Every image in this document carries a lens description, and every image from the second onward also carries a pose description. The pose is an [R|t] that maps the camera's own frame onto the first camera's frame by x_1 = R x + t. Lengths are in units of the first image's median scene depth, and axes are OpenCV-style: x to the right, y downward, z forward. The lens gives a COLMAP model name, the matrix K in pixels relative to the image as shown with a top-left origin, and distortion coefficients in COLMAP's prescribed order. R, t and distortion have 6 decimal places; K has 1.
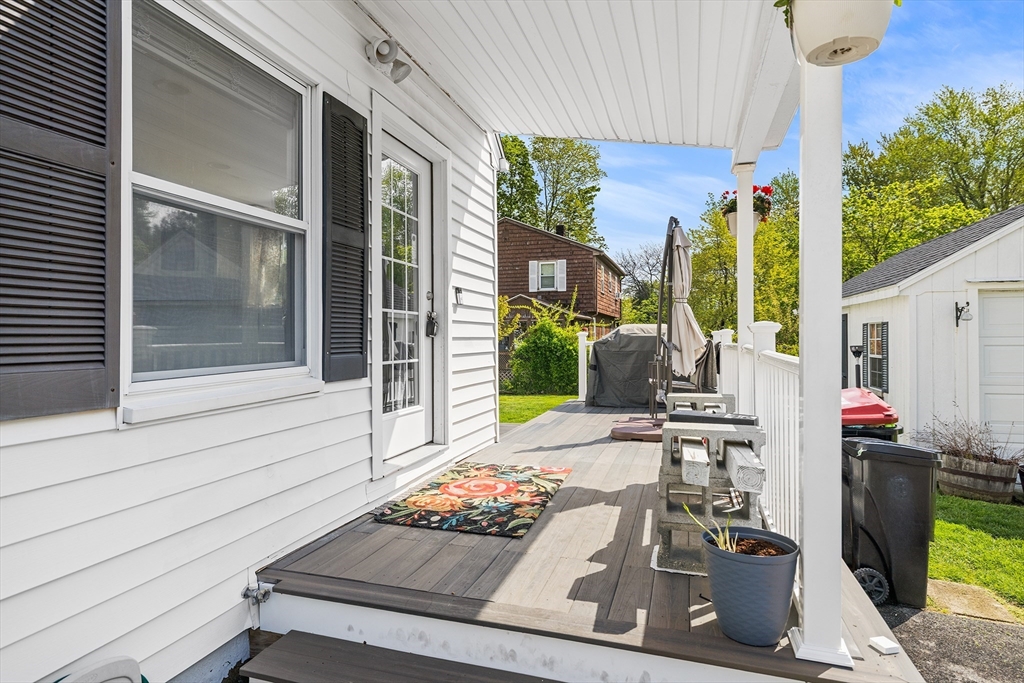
lens RADIAL K [[569.6, 0, 511.9], [0, 569.6, 327.6], [0, 0, 1]] dist [0.012221, -0.002856]
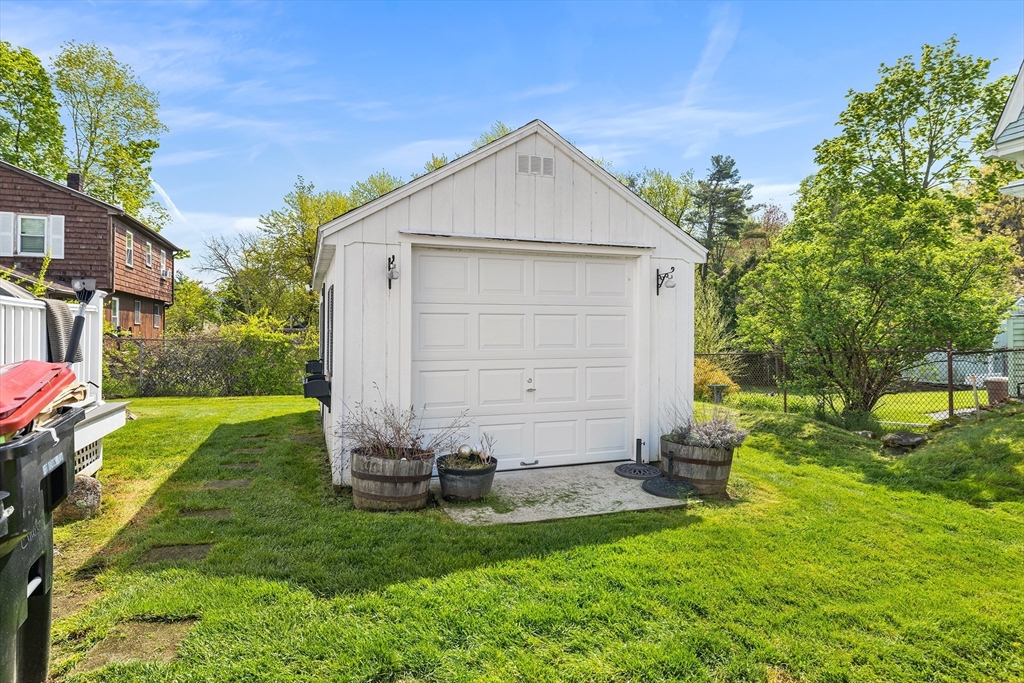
lens RADIAL K [[569.6, 0, 505.0], [0, 569.6, 336.2], [0, 0, 1]] dist [0.012221, -0.002856]
pose [[0.802003, 0.005423, 0.597295, 0.109755], [-0.019212, 0.999676, 0.016720, 0.012046], [-0.597011, -0.024885, 0.801847, 0.067951]]
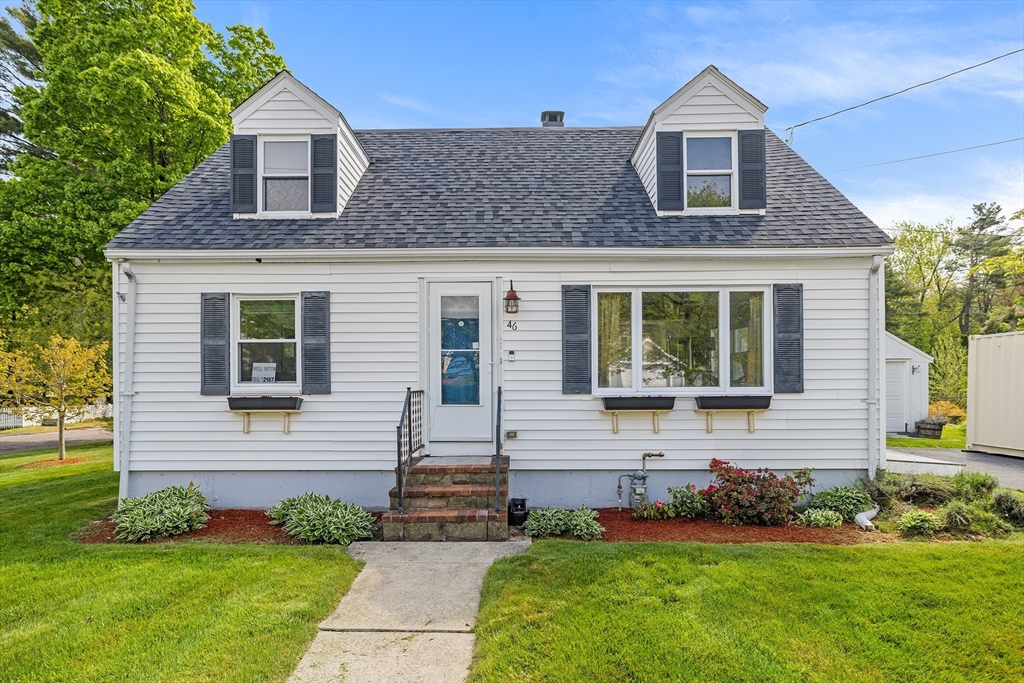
lens RADIAL K [[569.6, 0, 529.3], [0, 569.6, 387.9], [0, 0, 1]] dist [0.012221, -0.002856]
pose [[0.951374, -0.004727, 0.308003, -0.352148], [-0.002497, 0.999731, 0.023055, -0.001299], [-0.308029, -0.022703, 0.951106, -0.294627]]
